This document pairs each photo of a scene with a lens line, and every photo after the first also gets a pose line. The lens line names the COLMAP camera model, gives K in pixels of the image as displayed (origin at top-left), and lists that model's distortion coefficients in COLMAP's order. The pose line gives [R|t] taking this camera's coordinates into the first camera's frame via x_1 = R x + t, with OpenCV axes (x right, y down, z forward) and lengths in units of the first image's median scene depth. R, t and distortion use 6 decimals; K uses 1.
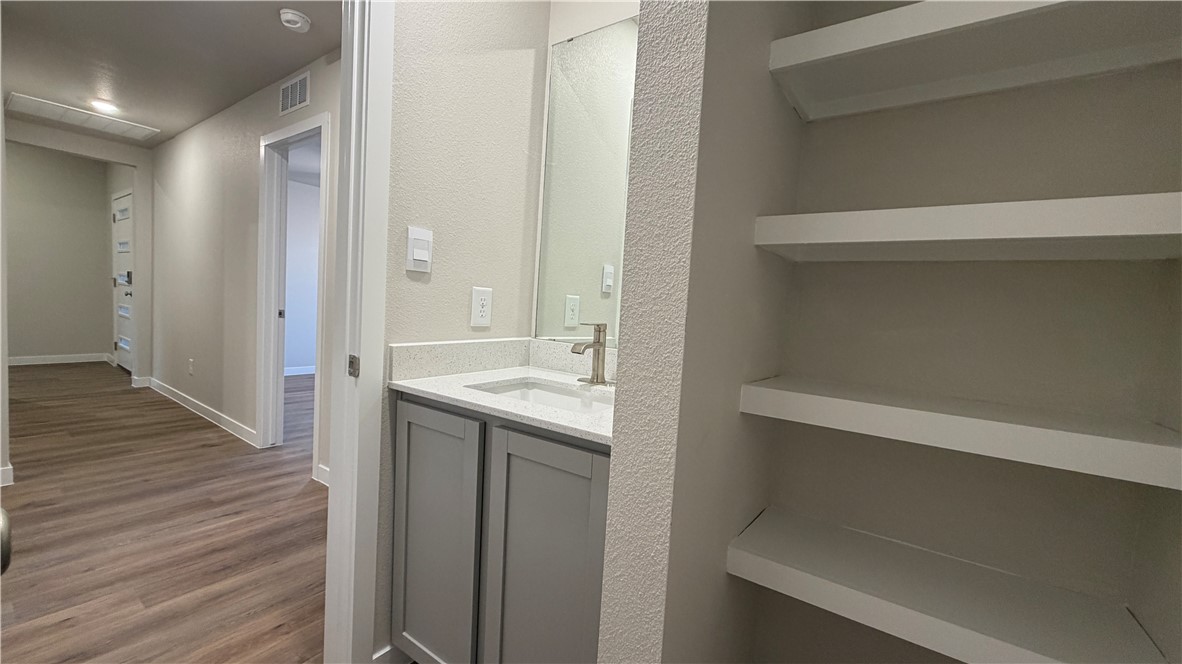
lens RADIAL K [[469.1, 0, 589.9], [0, 469.1, 334.6], [0, 0, 1]] dist [-0.000529, -0.000239]
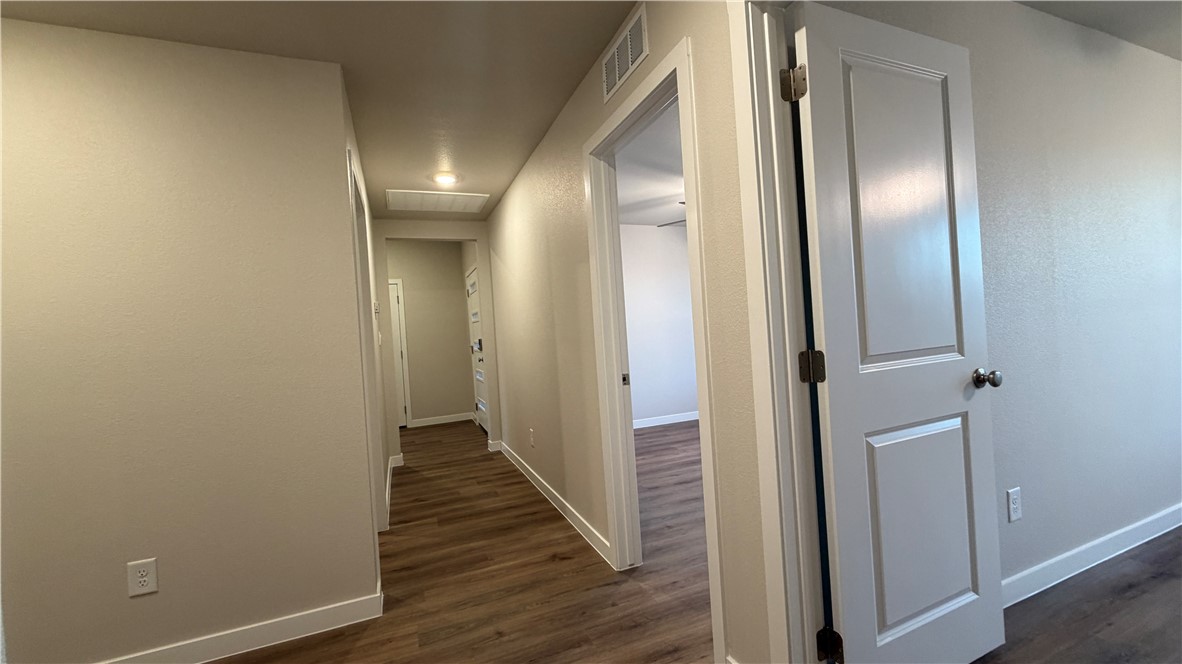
lens RADIAL K [[469.1, 0, 589.9], [0, 469.1, 334.6], [0, 0, 1]] dist [-0.000529, -0.000239]
pose [[0.838618, -0.115163, -0.532408, -0.311807], [0.085765, 0.993120, -0.079724, -0.059585], [0.537926, 0.021196, 0.842725, 0.362191]]
